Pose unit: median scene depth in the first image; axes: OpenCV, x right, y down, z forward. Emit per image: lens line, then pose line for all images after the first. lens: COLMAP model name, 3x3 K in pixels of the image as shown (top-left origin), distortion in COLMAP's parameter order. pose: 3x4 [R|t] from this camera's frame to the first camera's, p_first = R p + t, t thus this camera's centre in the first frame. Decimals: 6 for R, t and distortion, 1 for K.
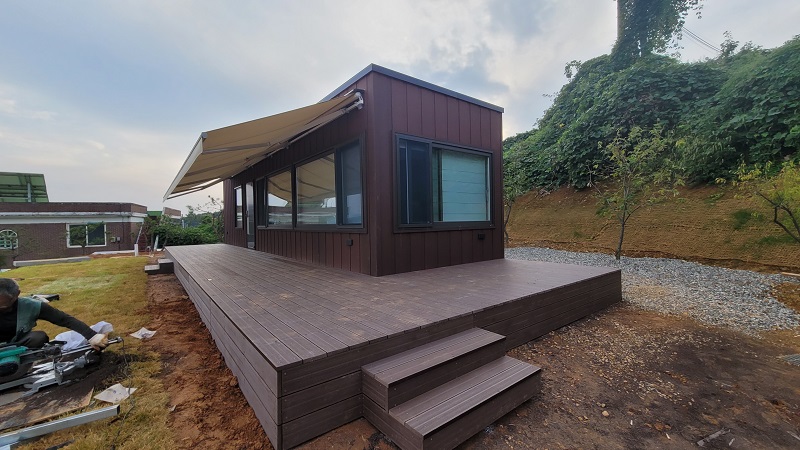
lens RADIAL K [[330.2, 0, 402.3], [0, 330.2, 224.5], [0, 0, 1]] dist [0.000392, -0.000518]
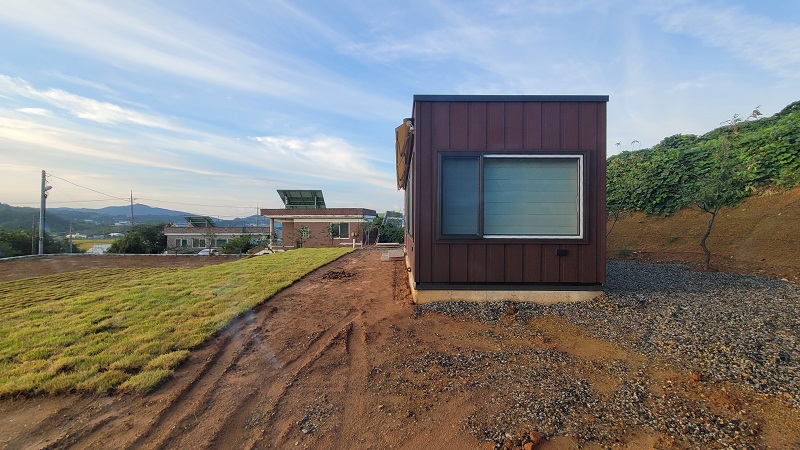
lens RADIAL K [[330.2, 0, 393.9], [0, 330.2, 224.0], [0, 0, 1]] dist [0.000392, -0.000518]
pose [[0.780176, 0.022182, -0.625167, 0.230197], [-0.025394, 0.999670, 0.003780, -0.015329], [0.625045, 0.012926, 0.780482, 0.025364]]
